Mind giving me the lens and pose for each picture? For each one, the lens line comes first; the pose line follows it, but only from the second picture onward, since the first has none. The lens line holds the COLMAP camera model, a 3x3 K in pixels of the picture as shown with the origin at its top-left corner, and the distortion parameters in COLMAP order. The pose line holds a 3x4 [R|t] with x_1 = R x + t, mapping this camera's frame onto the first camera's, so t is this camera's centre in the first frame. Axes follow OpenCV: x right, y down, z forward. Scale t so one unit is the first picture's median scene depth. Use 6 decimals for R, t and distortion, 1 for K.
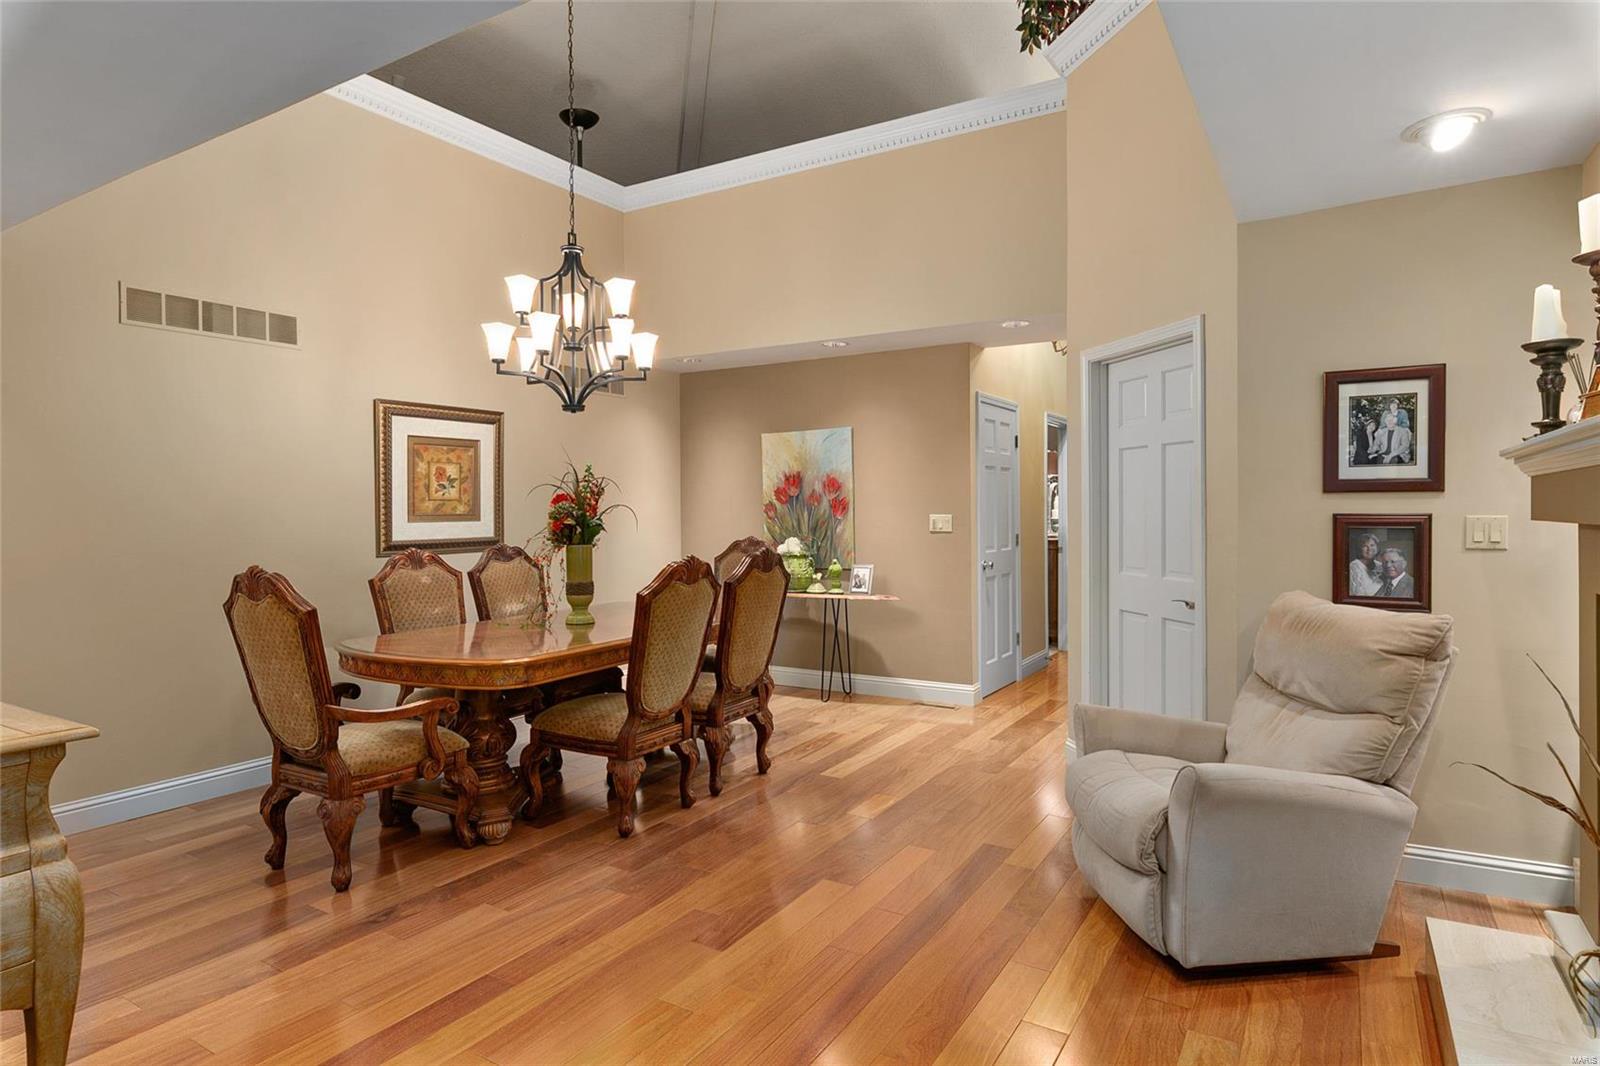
lens RADIAL K [[902.3, 0, 796.1], [0, 902.3, 521.8], [0, 0, 1]] dist [0.001969, -0.000311]
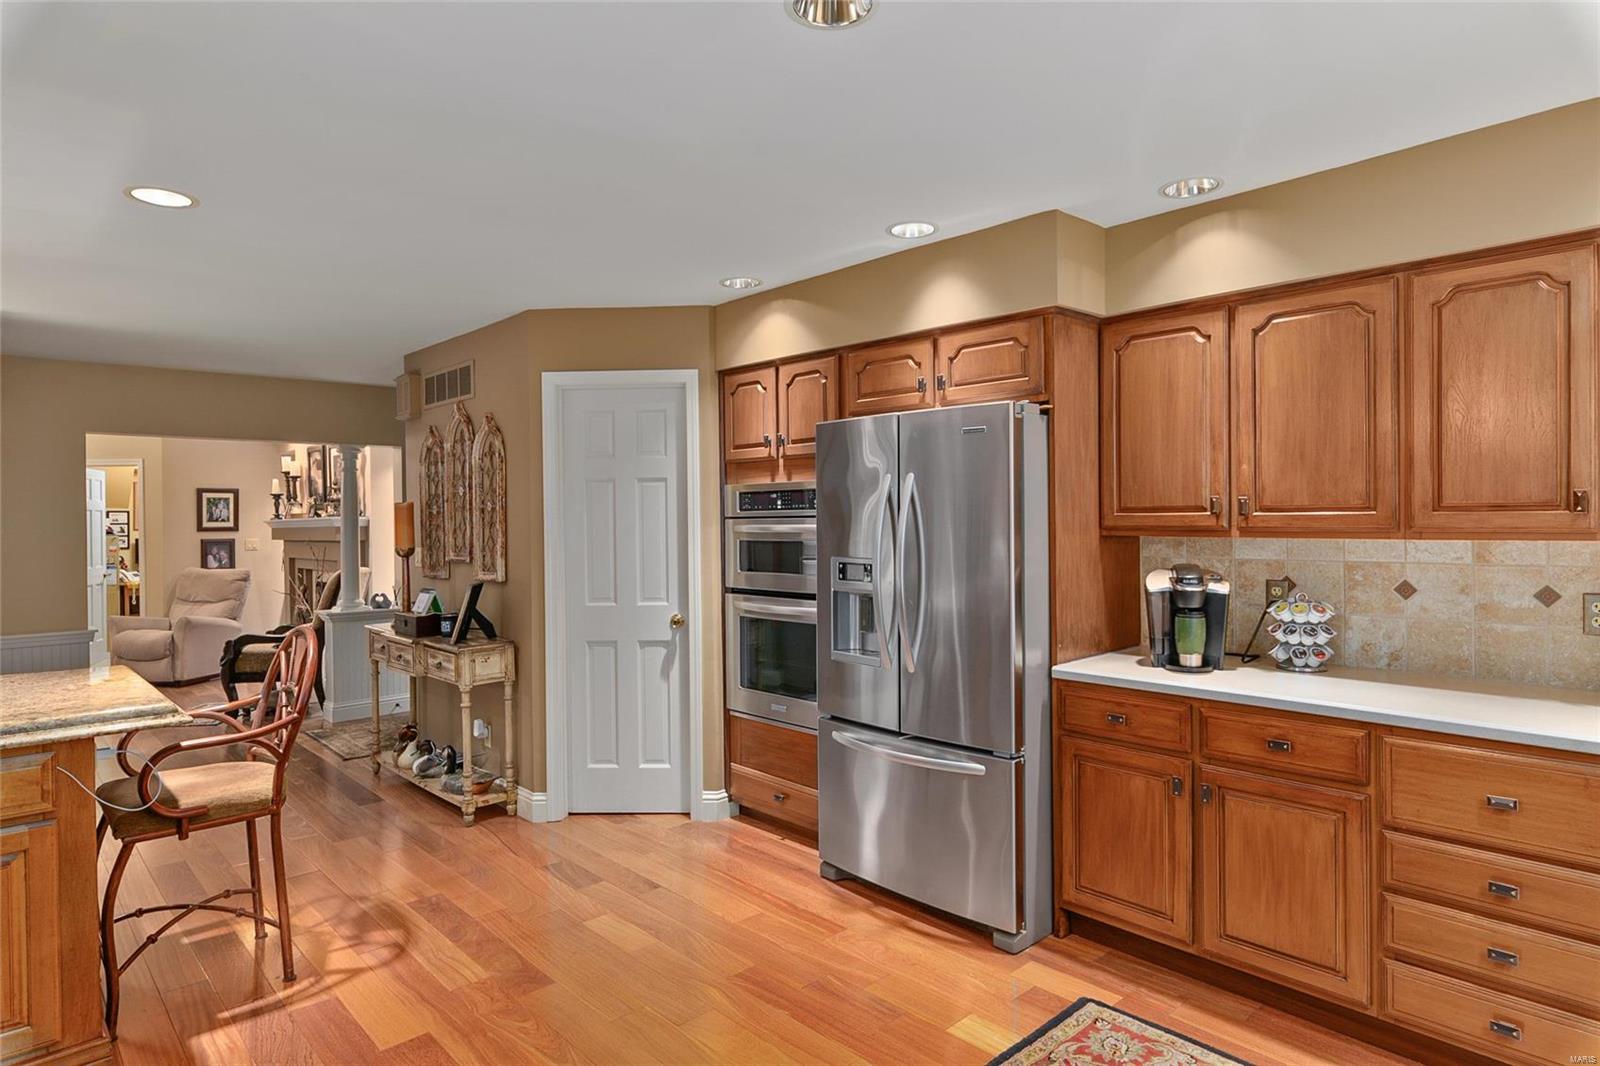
lens RADIAL K [[902.3, 0, 809.6], [0, 902.3, 531.1], [0, 0, 1]] dist [0.001969, -0.000311]
pose [[0.269021, -0.002882, 0.963130, -1.570711], [0.020259, 0.999791, -0.002667, 0.011696], [-0.962921, 0.020229, 0.269023, -1.542386]]
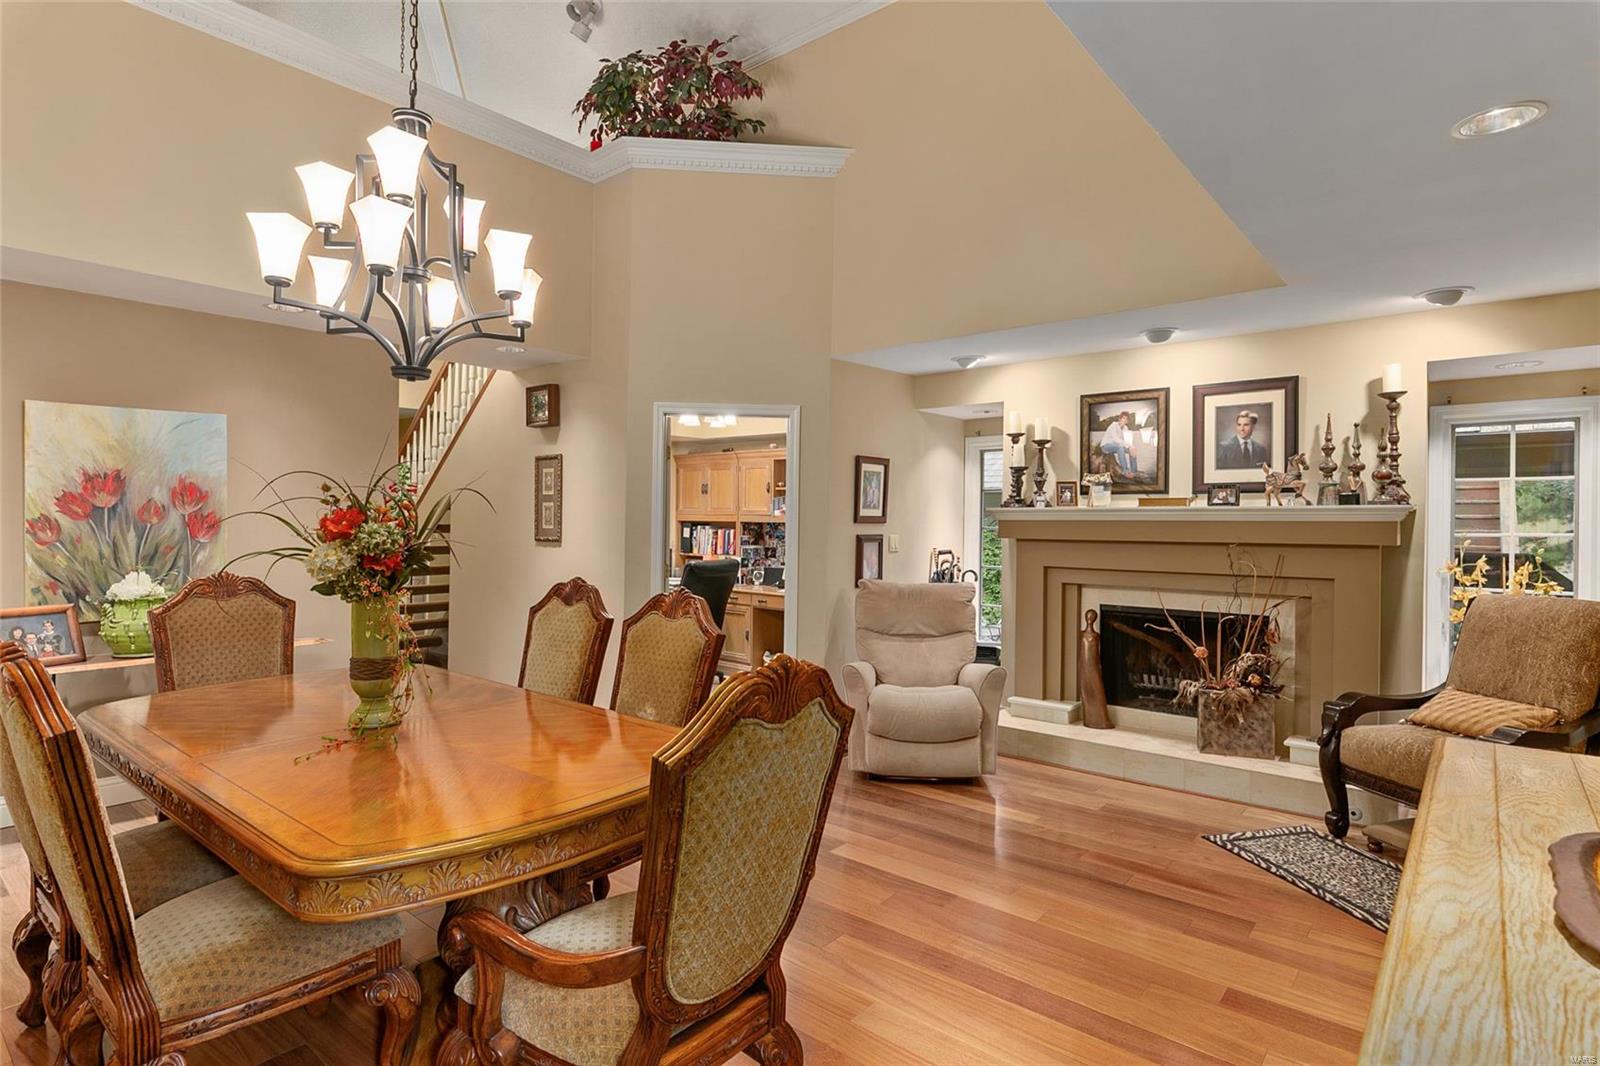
lens RADIAL K [[824.8, 0, 794.6], [0, 824.8, 526.6], [0, 0, 1]] dist [0.003909, 0.000469]
pose [[0.146369, -0.001897, 0.989228, -1.034815], [0.004394, 0.999990, 0.001268, -0.027738], [-0.989220, 0.004161, 0.146376, 0.885898]]
